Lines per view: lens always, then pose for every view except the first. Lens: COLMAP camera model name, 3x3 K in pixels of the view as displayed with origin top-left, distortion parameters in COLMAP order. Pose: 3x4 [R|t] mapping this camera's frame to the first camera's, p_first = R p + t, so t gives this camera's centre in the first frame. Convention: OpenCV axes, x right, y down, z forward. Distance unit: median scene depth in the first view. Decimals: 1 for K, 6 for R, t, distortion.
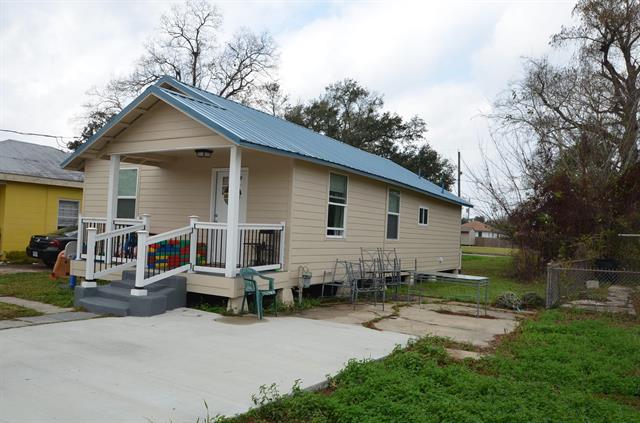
lens RADIAL K [[496.4, 0, 320.0], [0, 496.4, 211.5], [0, 0, 1]] dist [-0.042598, -0.002036]
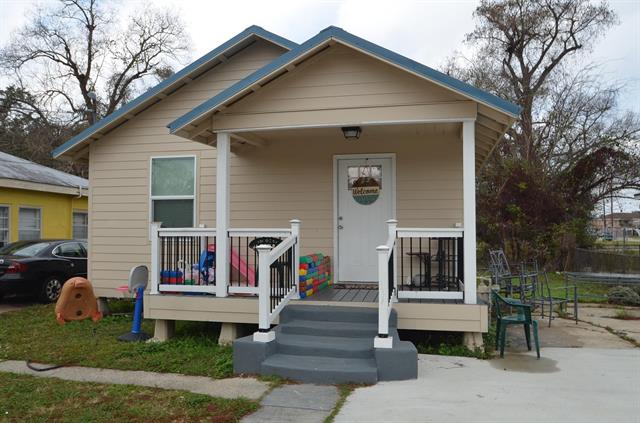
lens RADIAL K [[496.4, 0, 320.0], [0, 496.4, 211.5], [0, 0, 1]] dist [-0.042598, -0.002036]
pose [[0.953611, -0.032813, 0.299248, -0.435692], [0.031137, 0.999461, 0.010369, -0.010297], [-0.299427, -0.000570, 0.954119, 0.281794]]
